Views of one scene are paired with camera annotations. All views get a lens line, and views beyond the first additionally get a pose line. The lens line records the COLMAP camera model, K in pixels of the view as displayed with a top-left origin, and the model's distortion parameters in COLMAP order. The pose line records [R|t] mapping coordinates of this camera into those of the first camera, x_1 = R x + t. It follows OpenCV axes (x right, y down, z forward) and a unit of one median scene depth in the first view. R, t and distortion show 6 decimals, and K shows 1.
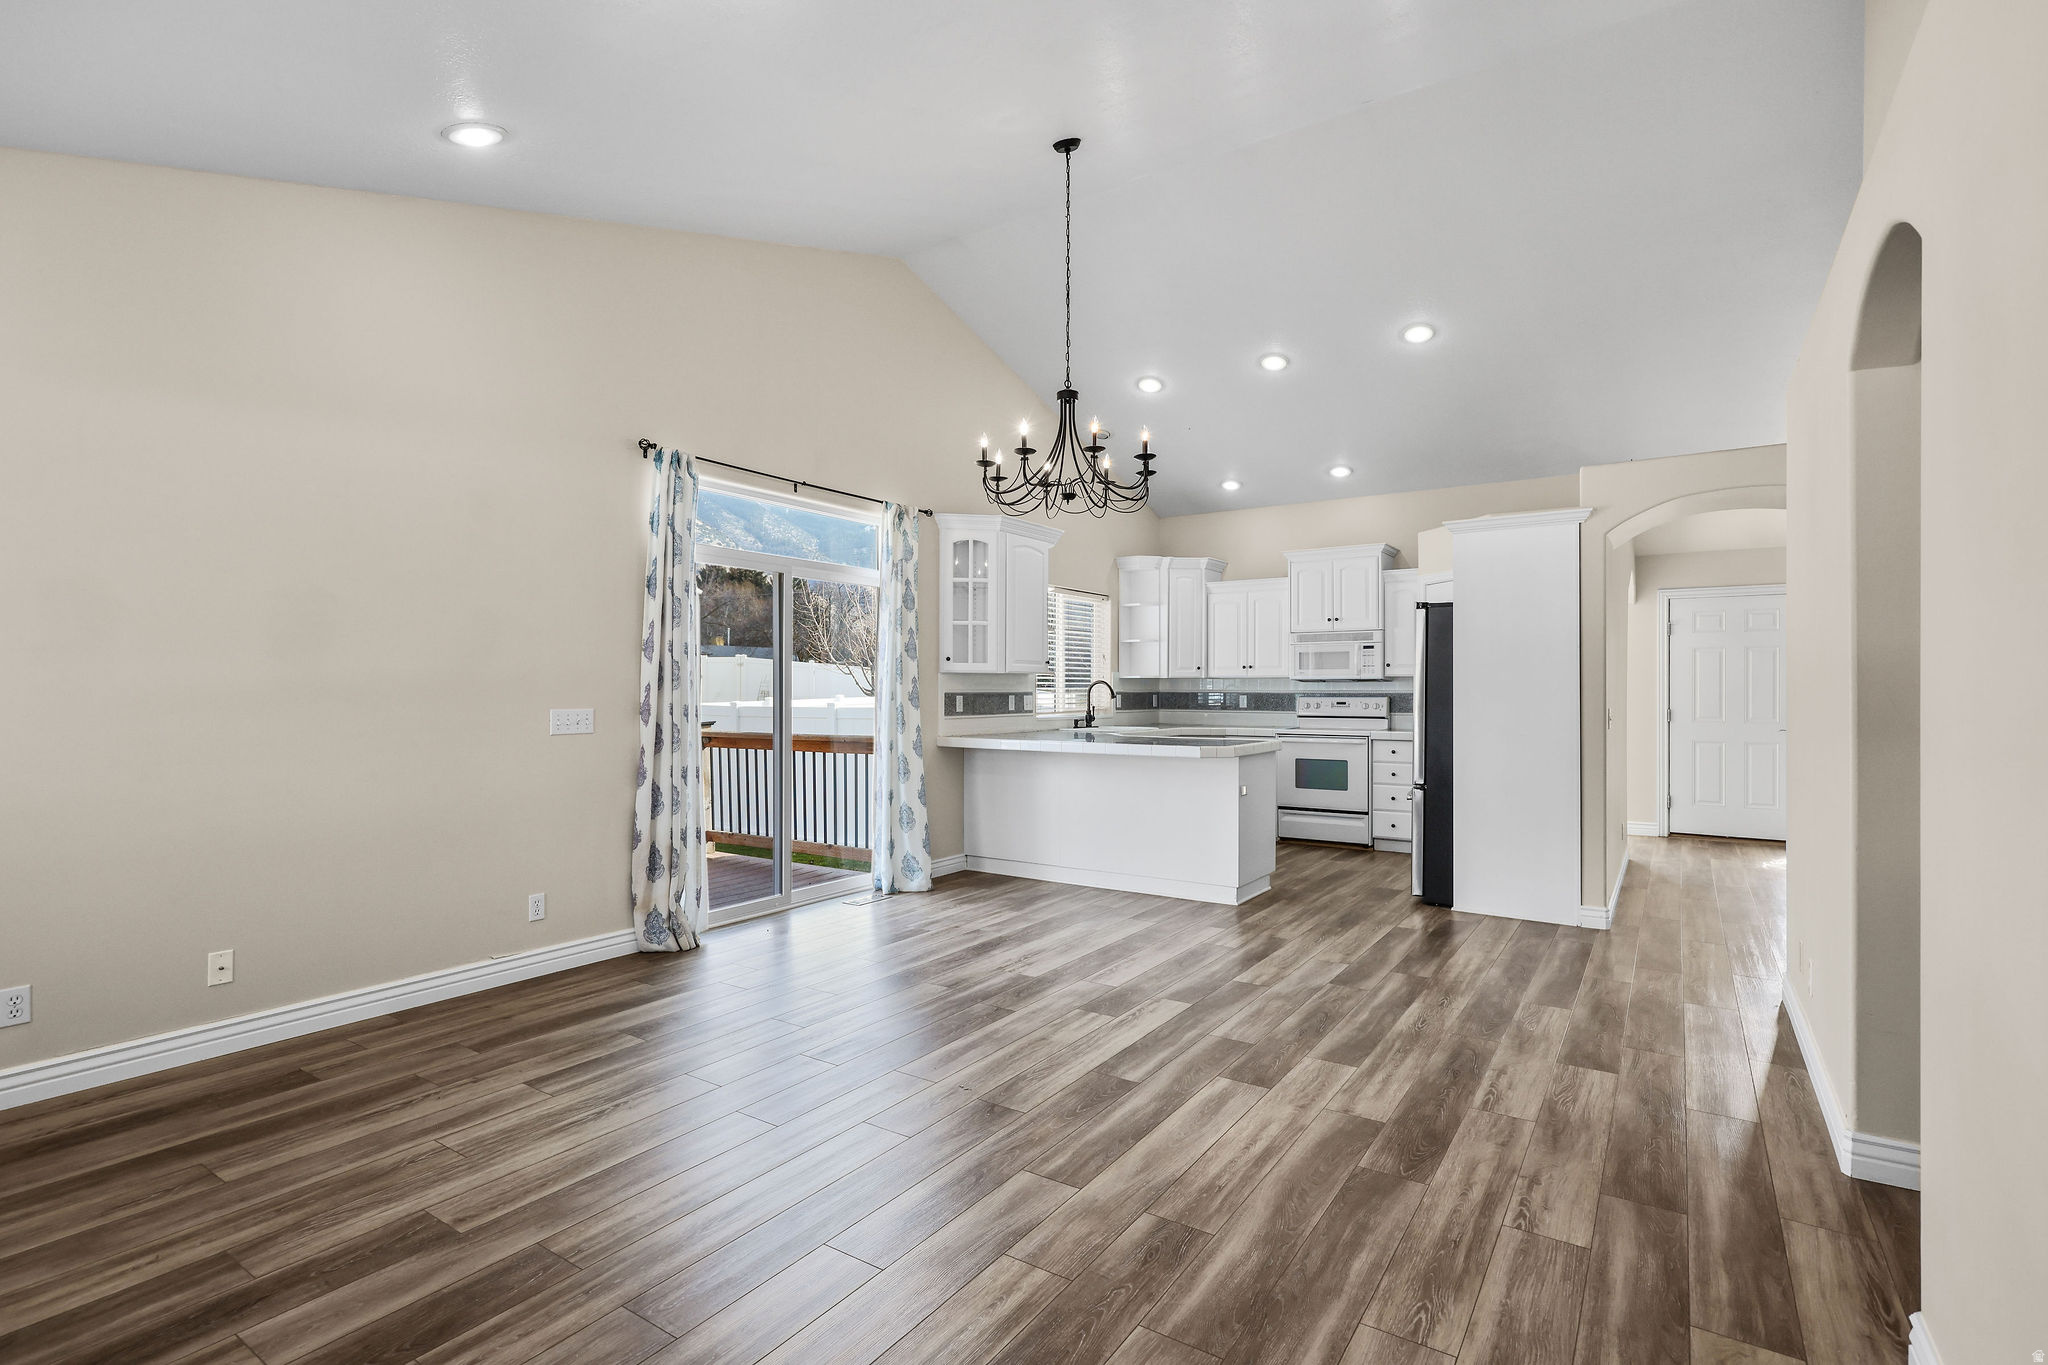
lens RADIAL K [[954.8, 0, 1024.0], [0, 954.8, 682.5], [0, 0, 1]] dist [-0.000069, 0.000028]
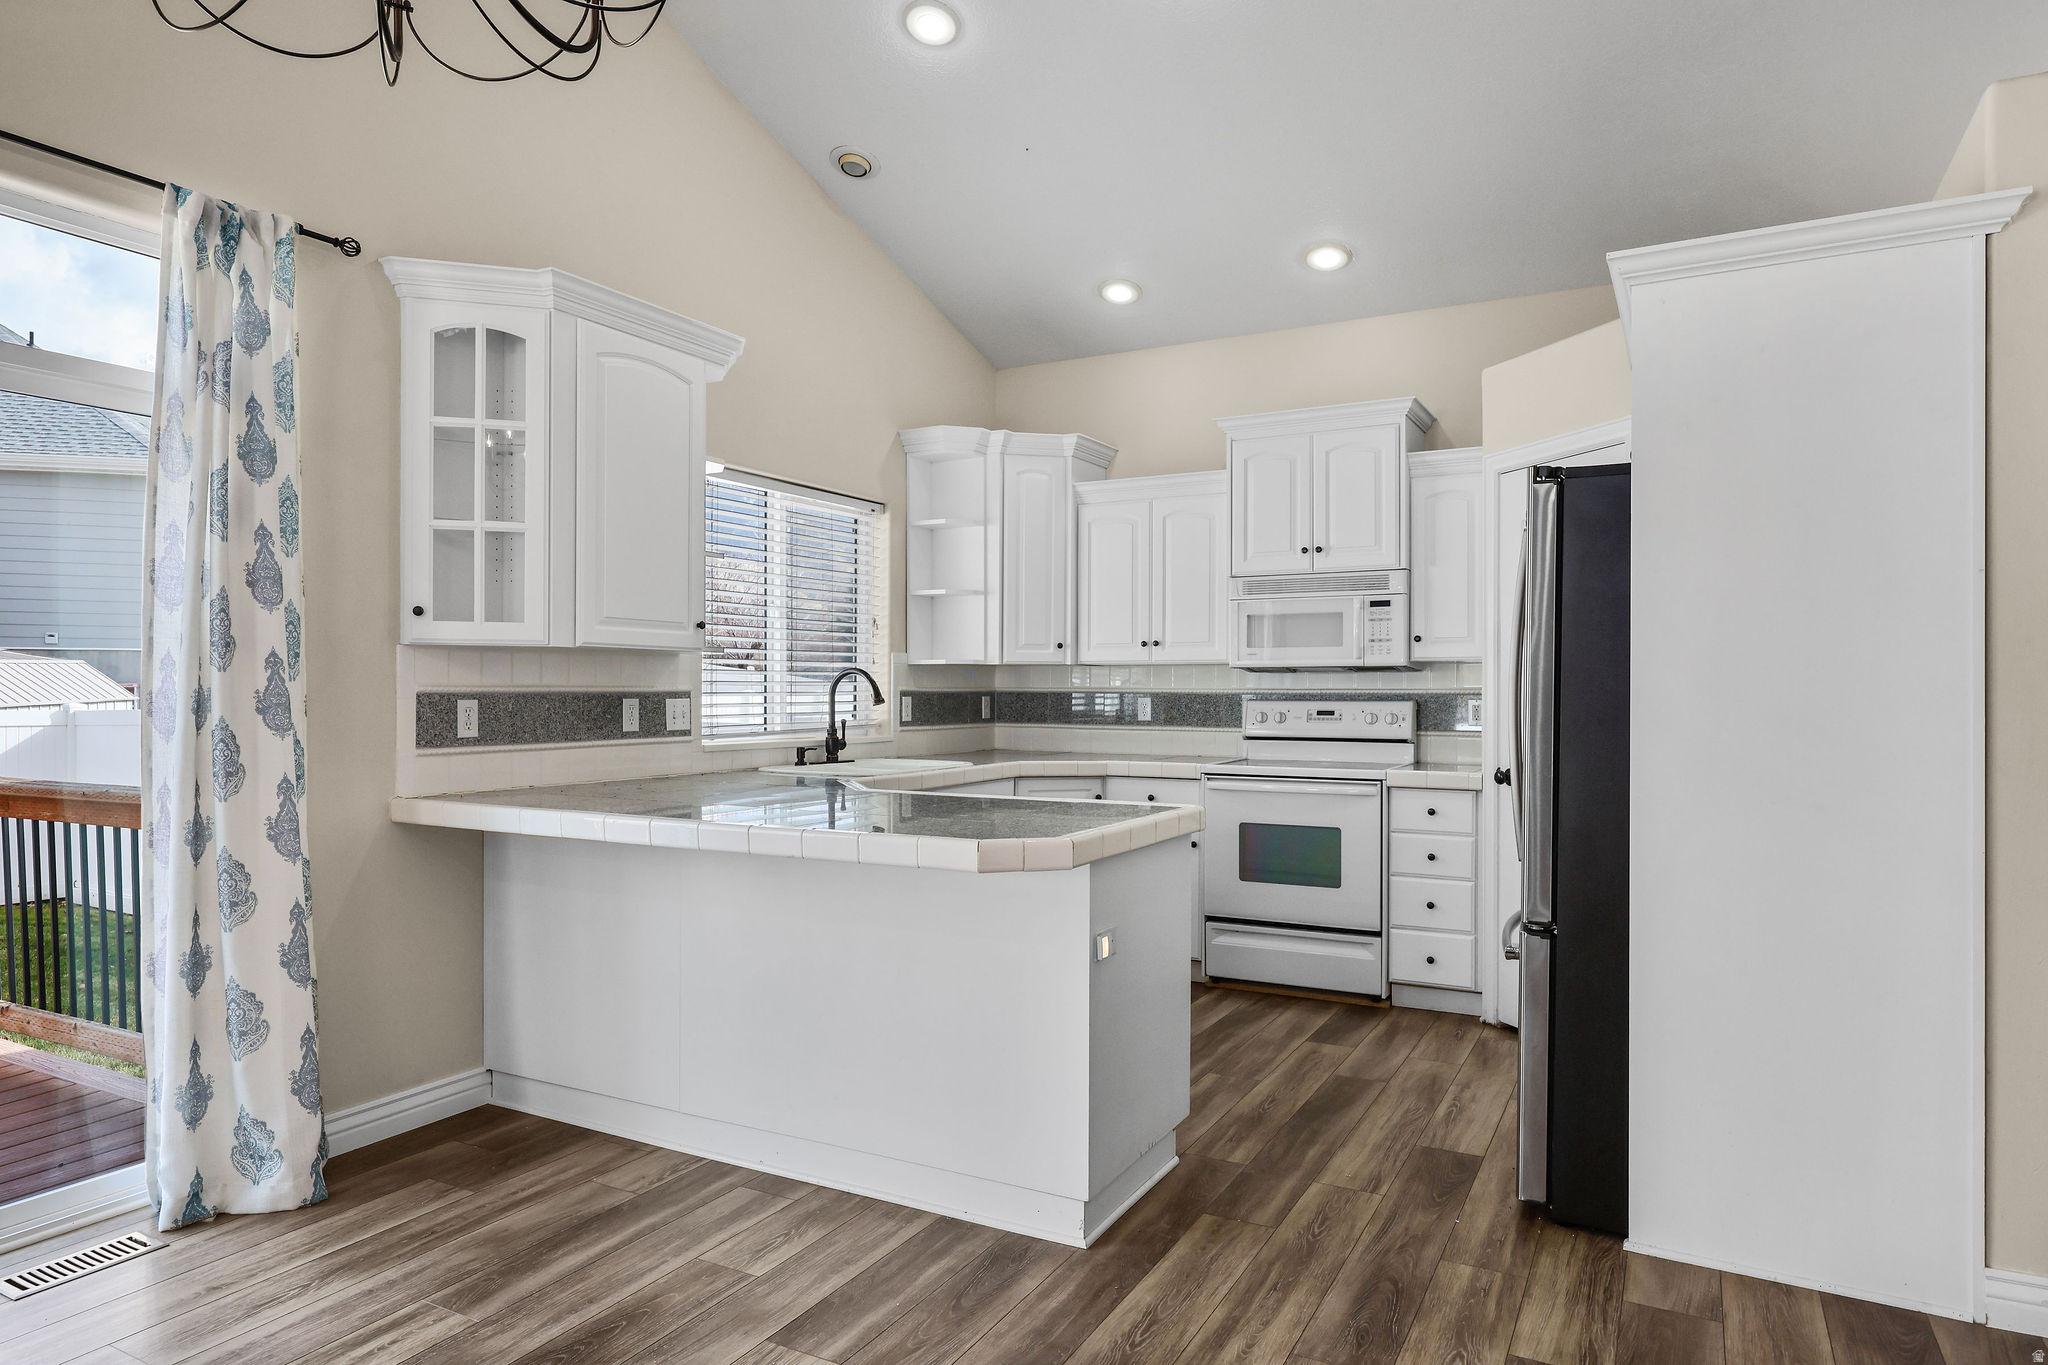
lens RADIAL K [[1243.6, 0, 1024.0], [0, 1243.6, 682.5], [0, 0, 1]] dist [-0.003195, -0.001036]
pose [[0.994912, 0.001009, 0.100741, 0.108587], [-0.001309, 0.999995, 0.002910, 0.003650], [-0.100737, -0.003027, 0.994908, 0.371403]]
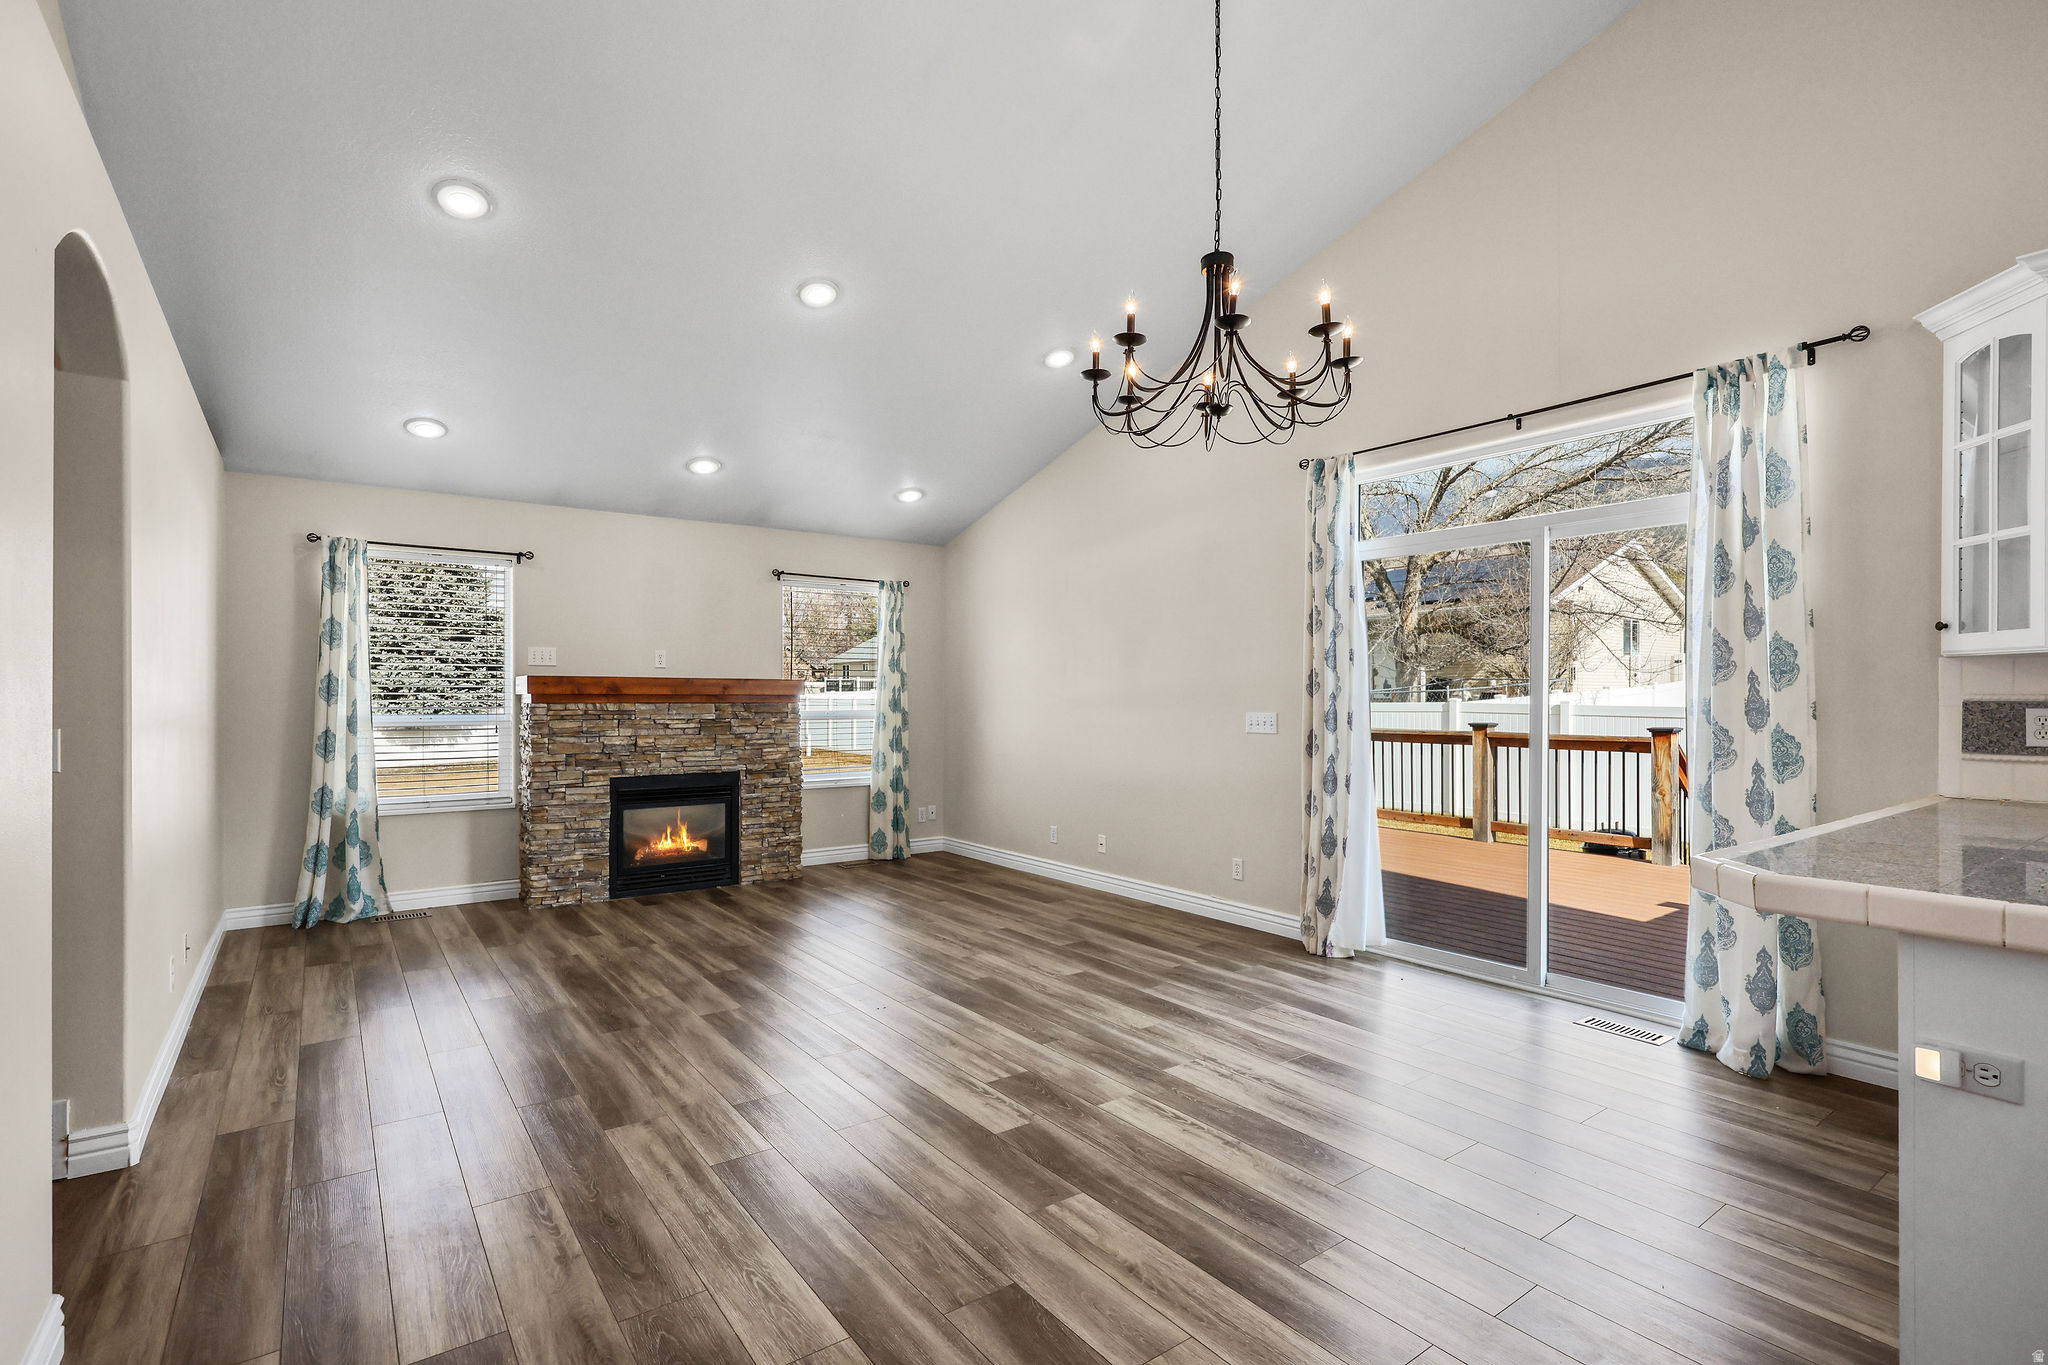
lens RADIAL K [[949.5, 0, 1010.5], [0, 949.5, 692.8], [0, 0, 1]] dist [0.001653, 0.000150]
pose [[-0.336991, -0.005807, -0.941490, 0.421242], [0.006341, 0.999944, -0.008437, 0.006583], [0.941487, -0.008813, -0.336935, 0.625698]]
